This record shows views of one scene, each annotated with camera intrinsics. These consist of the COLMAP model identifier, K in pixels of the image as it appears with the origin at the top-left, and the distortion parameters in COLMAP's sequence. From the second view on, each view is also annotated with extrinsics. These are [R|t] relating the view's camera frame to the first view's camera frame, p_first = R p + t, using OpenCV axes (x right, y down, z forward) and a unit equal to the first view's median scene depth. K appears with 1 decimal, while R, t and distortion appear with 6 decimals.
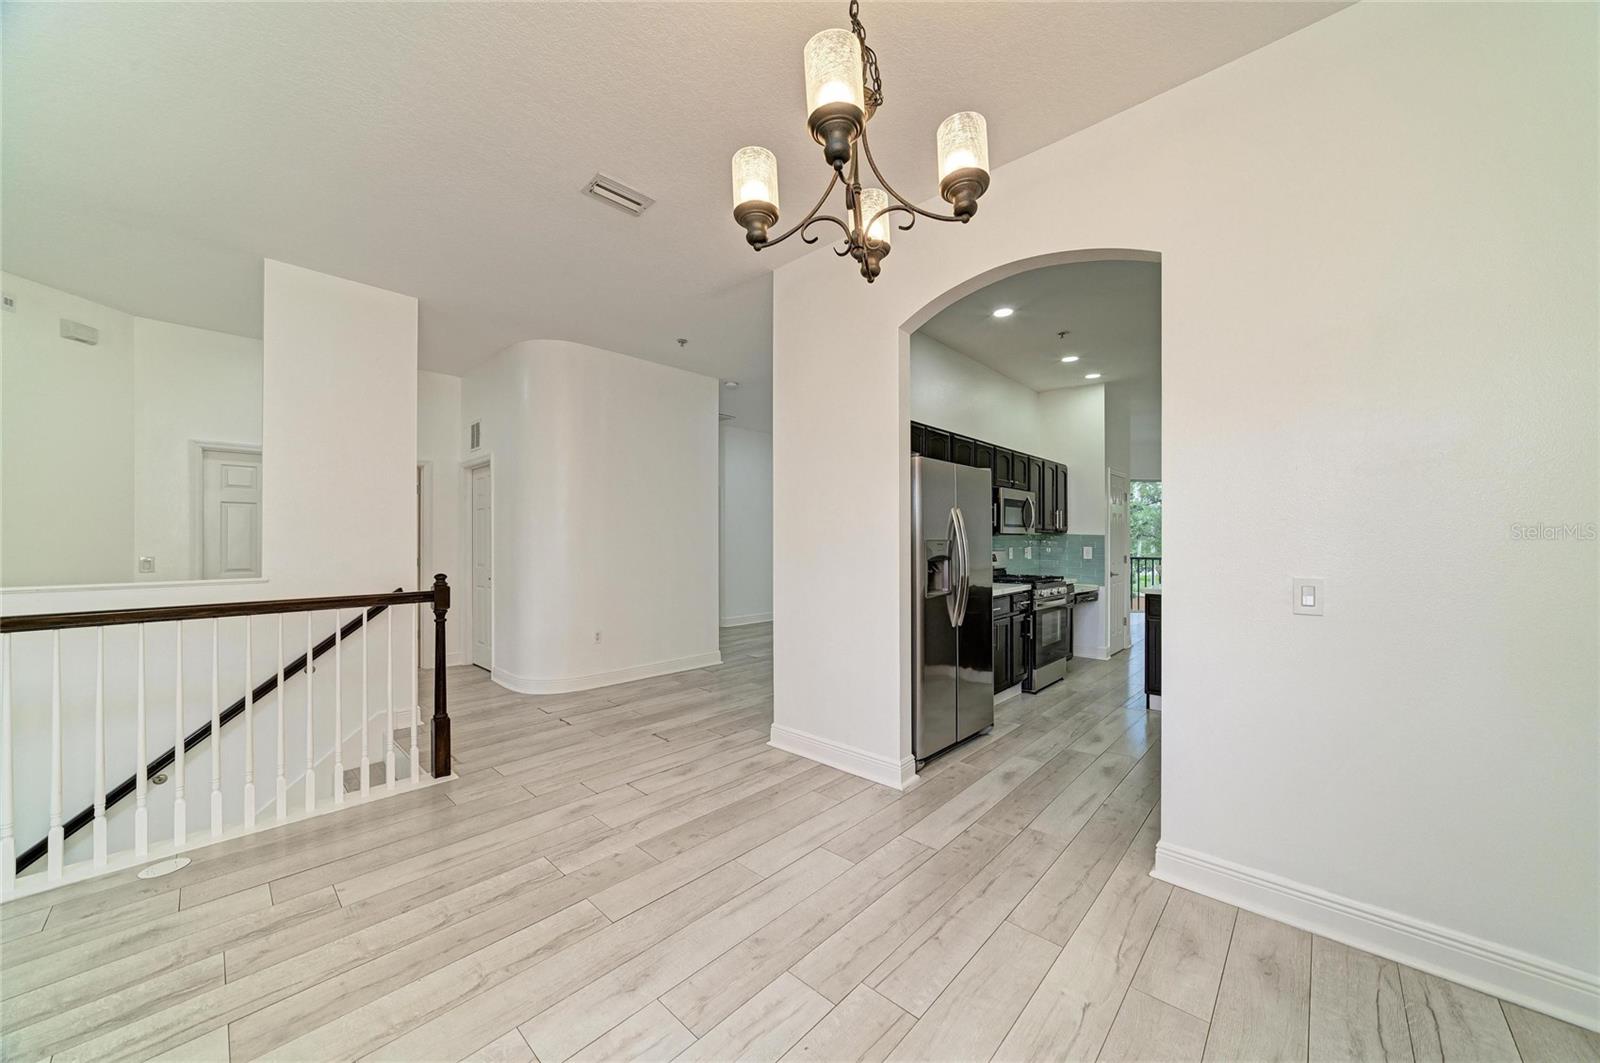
lens RADIAL K [[566.1, 0, 821.2], [0, 566.1, 536.9], [0, 0, 1]] dist [-0.003243, -0.000026]
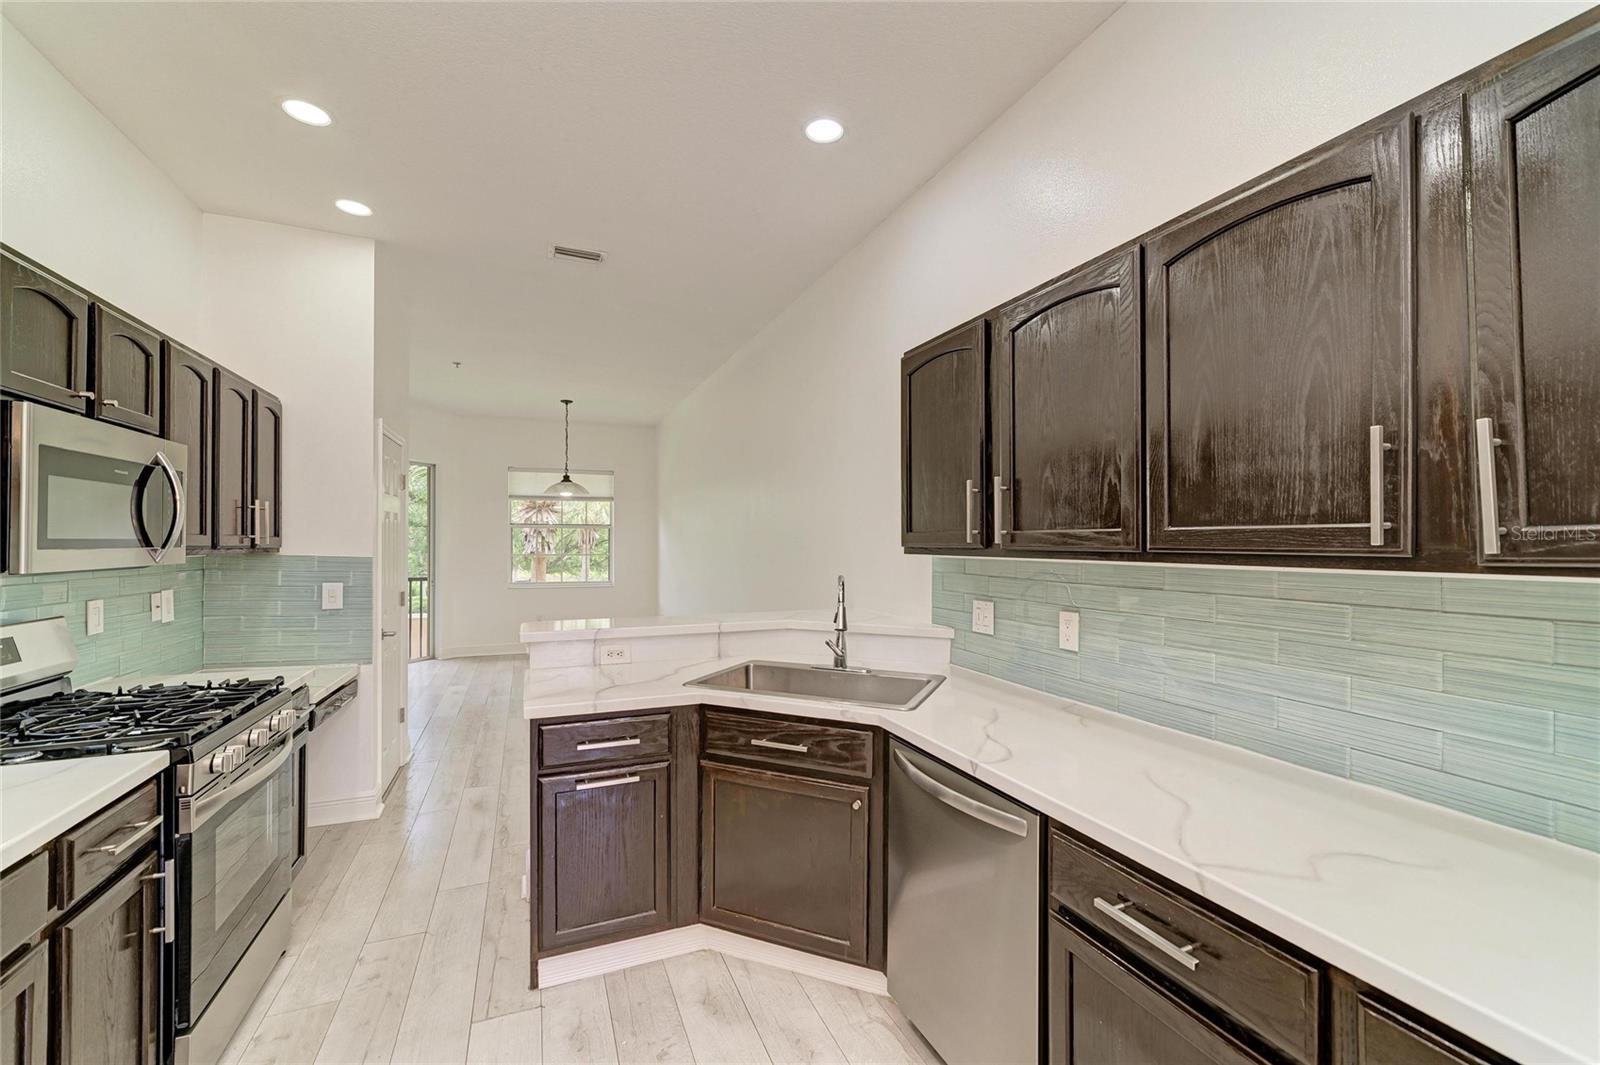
lens RADIAL K [[652.9, 0, 801.0], [0, 652.9, 540.1], [0, 0, 1]] dist [-0.014584, 0.006153]
pose [[0.435666, 0.000813, 0.900108, 0.170058], [-0.004800, 0.999987, 0.001421, -0.020782], [-0.900095, -0.004940, 0.435665, 0.449959]]
